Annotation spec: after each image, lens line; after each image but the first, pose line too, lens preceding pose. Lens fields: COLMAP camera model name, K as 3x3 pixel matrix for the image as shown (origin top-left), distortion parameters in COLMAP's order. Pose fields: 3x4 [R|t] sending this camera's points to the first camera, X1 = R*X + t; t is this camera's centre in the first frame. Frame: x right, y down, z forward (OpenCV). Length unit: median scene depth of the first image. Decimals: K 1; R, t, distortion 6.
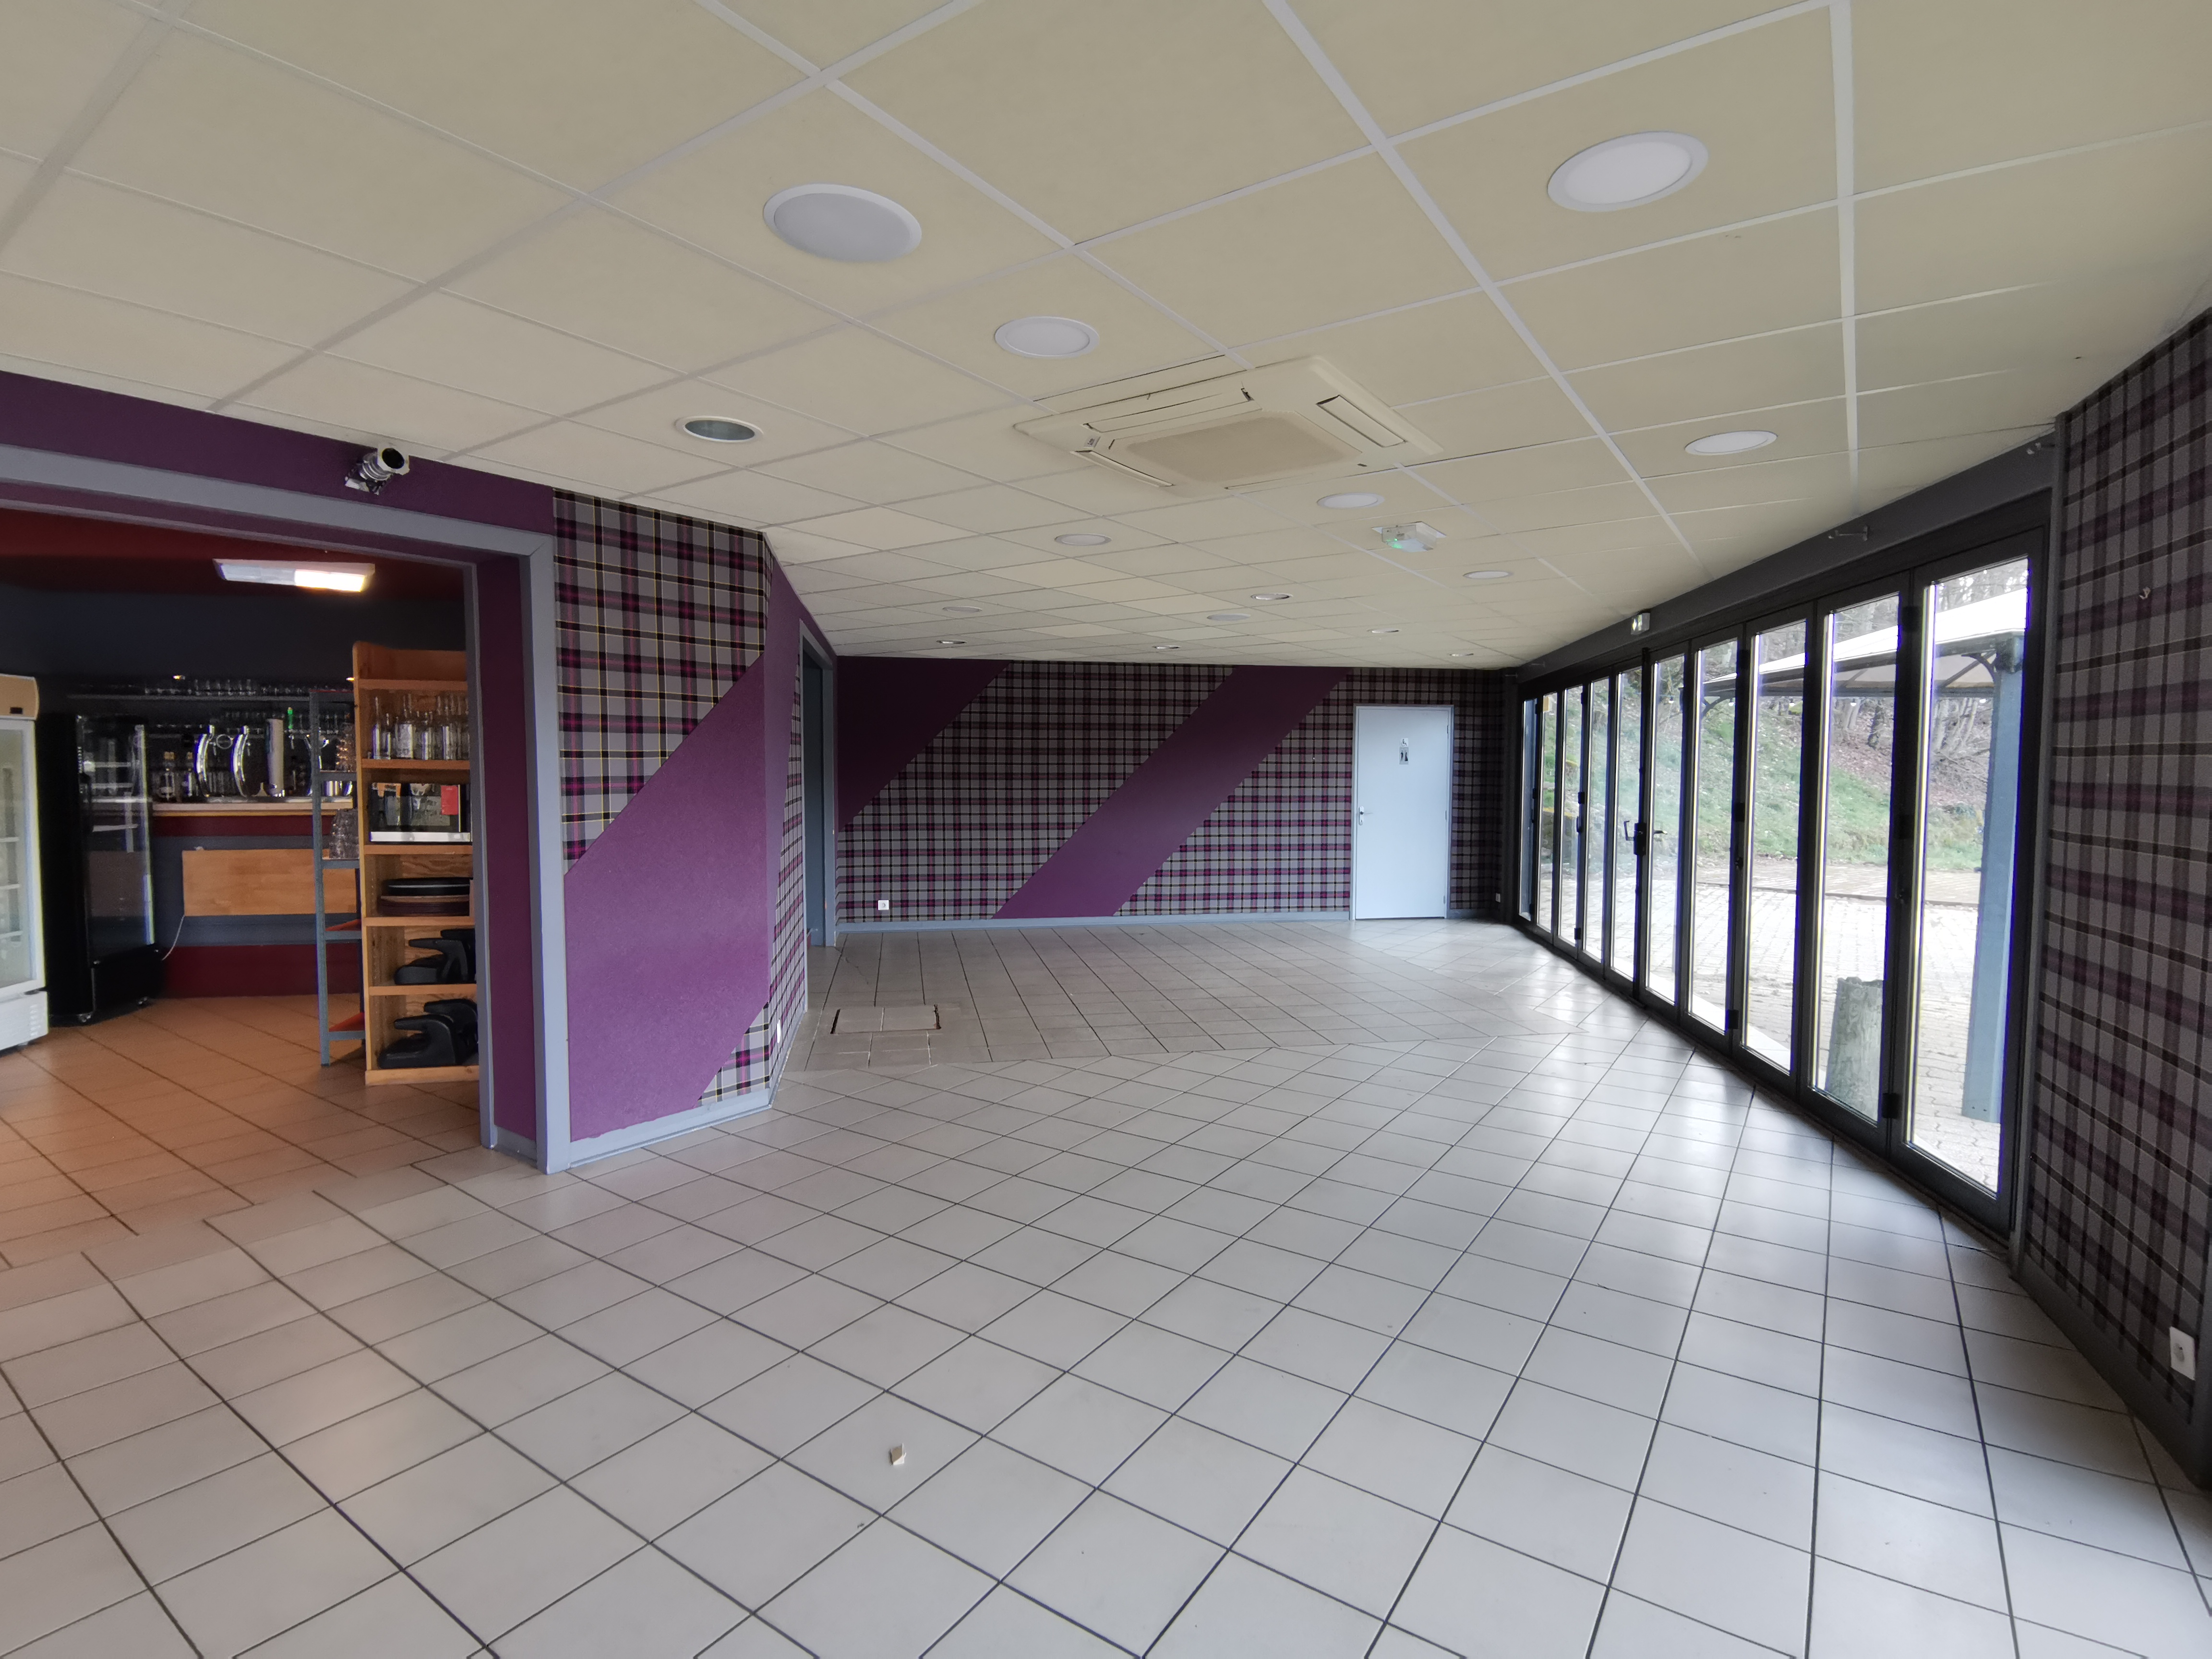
lens RADIAL K [[1087.0, 0, 1106.0], [0, 1087.0, 829.5], [0, 0, 1]] dist [0.002653, 0.000117]
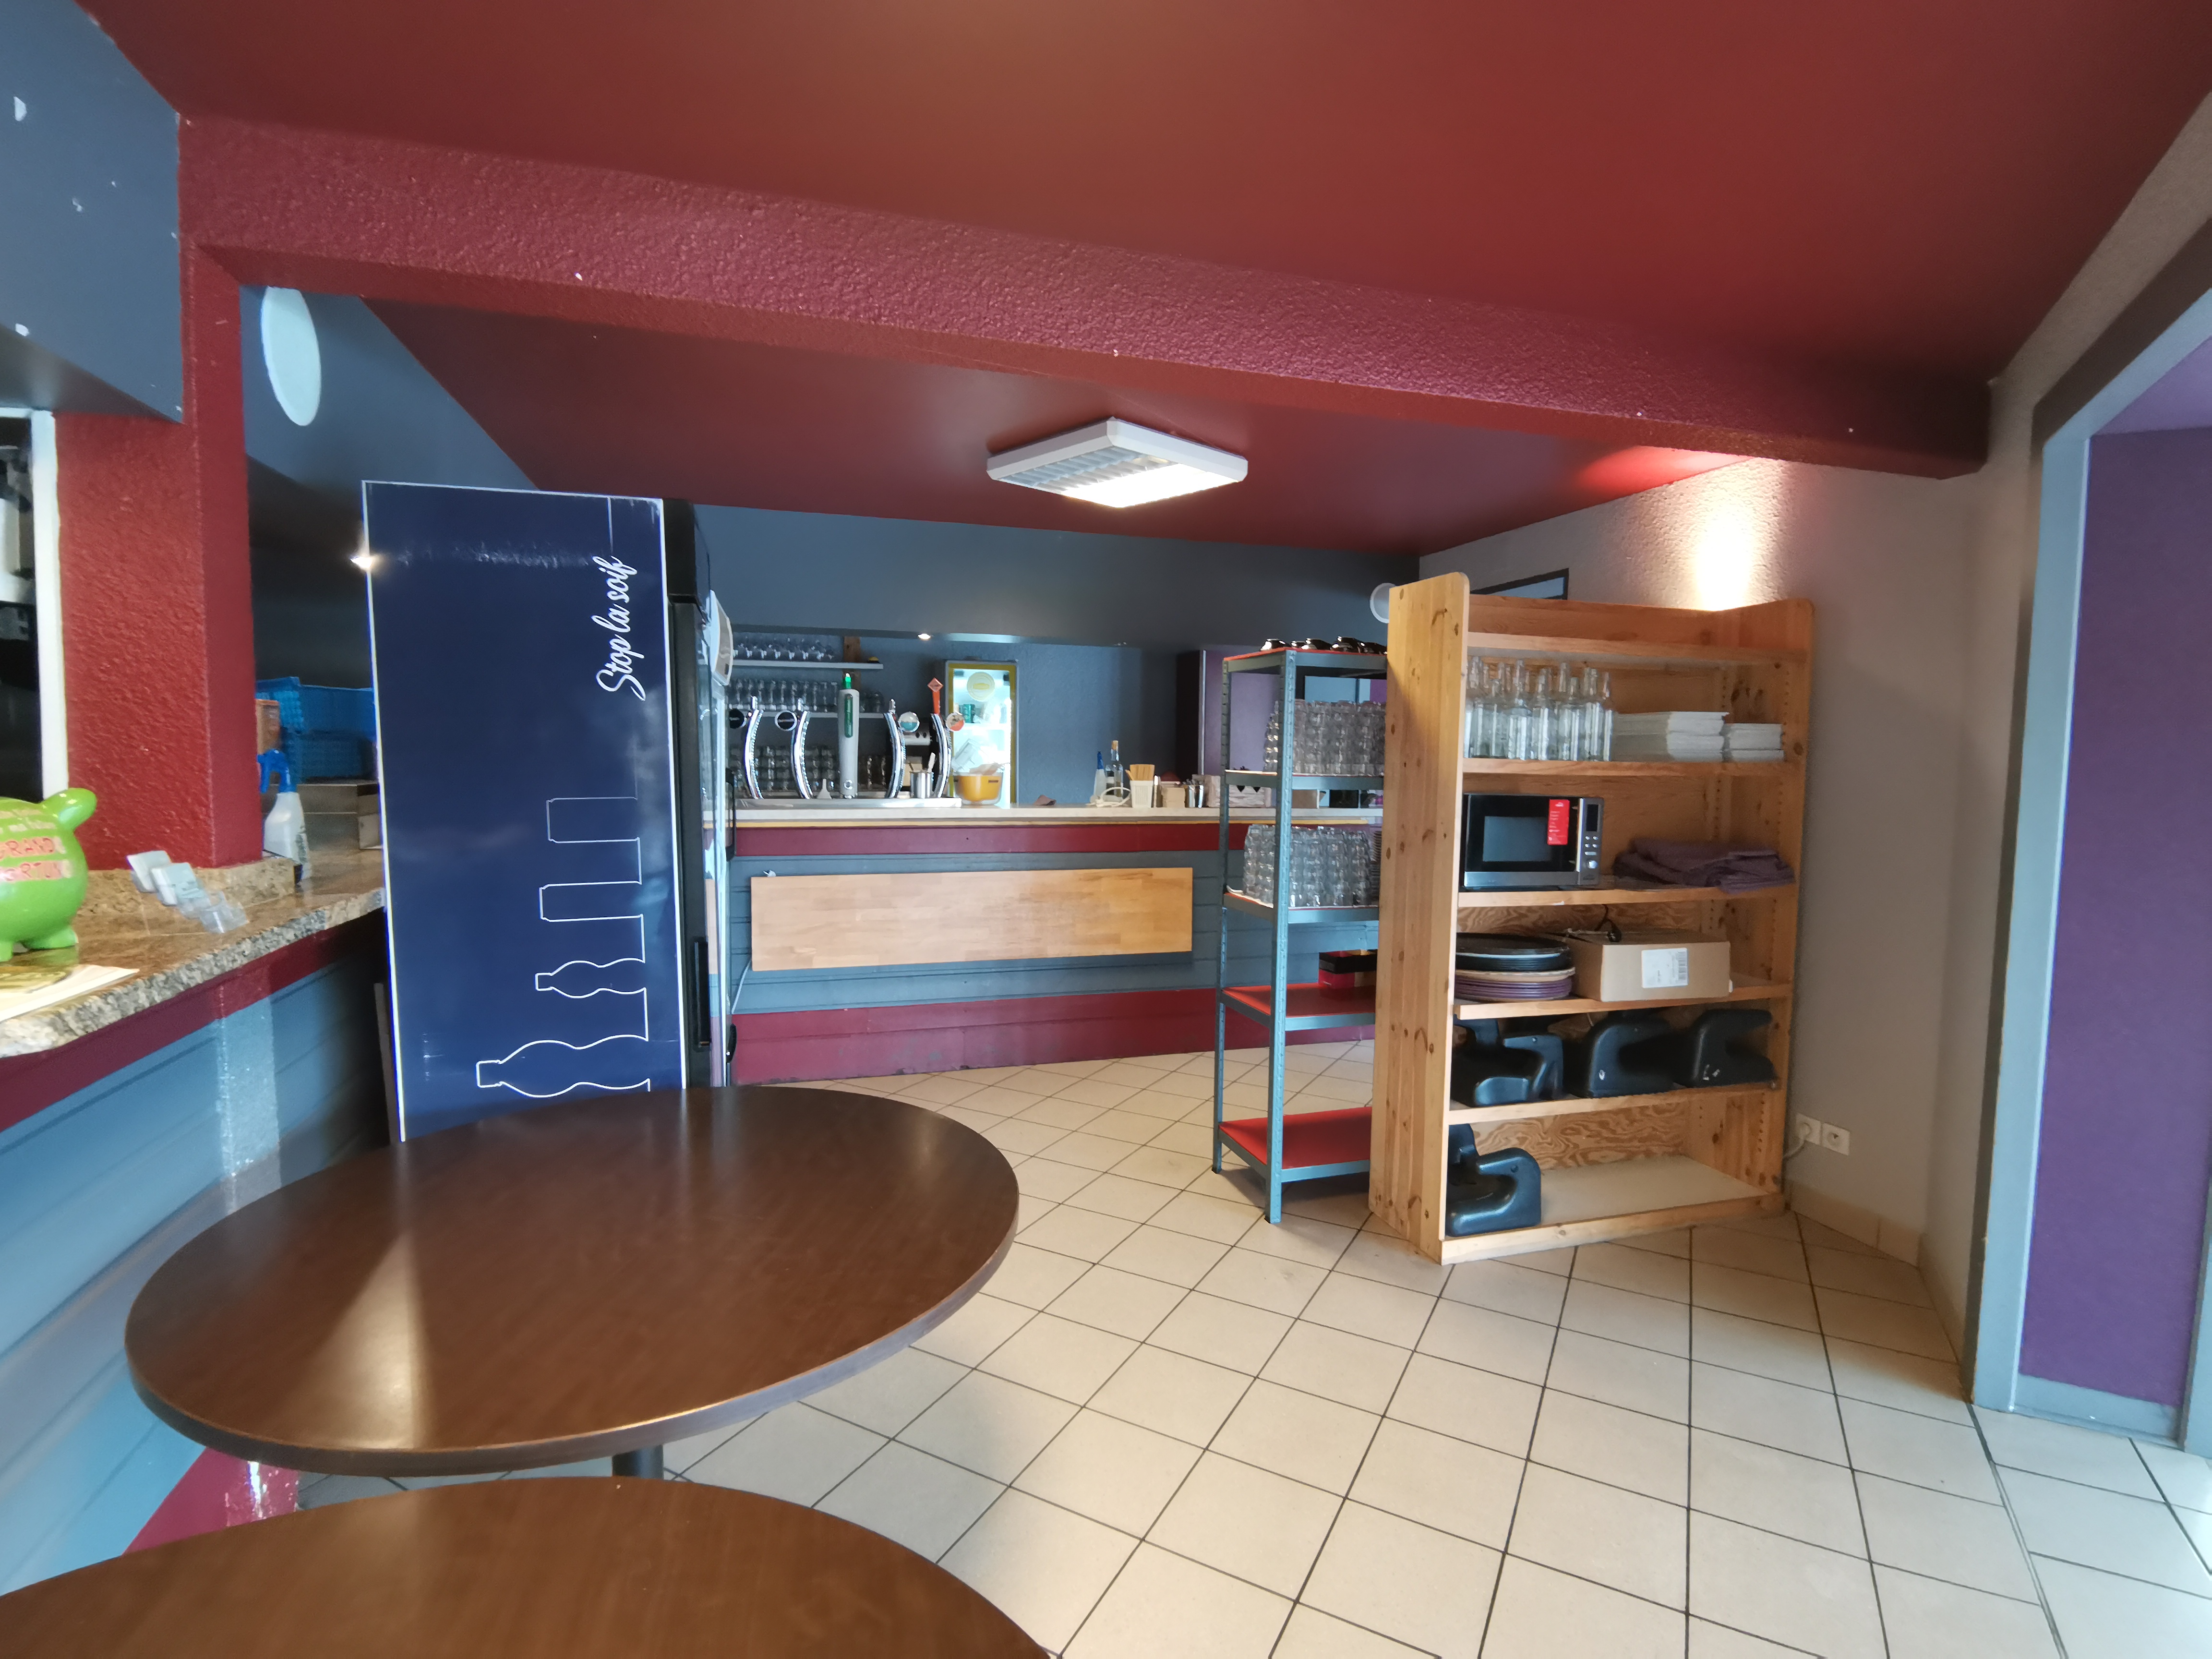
lens RADIAL K [[1087.0, 0, 1106.0], [0, 1087.0, 829.5], [0, 0, 1]] dist [0.002653, 0.000117]
pose [[0.994155, 0.008555, 0.107623, -0.691069], [-0.009568, 0.999915, 0.008894, -0.018826], [-0.107538, -0.009871, 0.994152, 0.283262]]
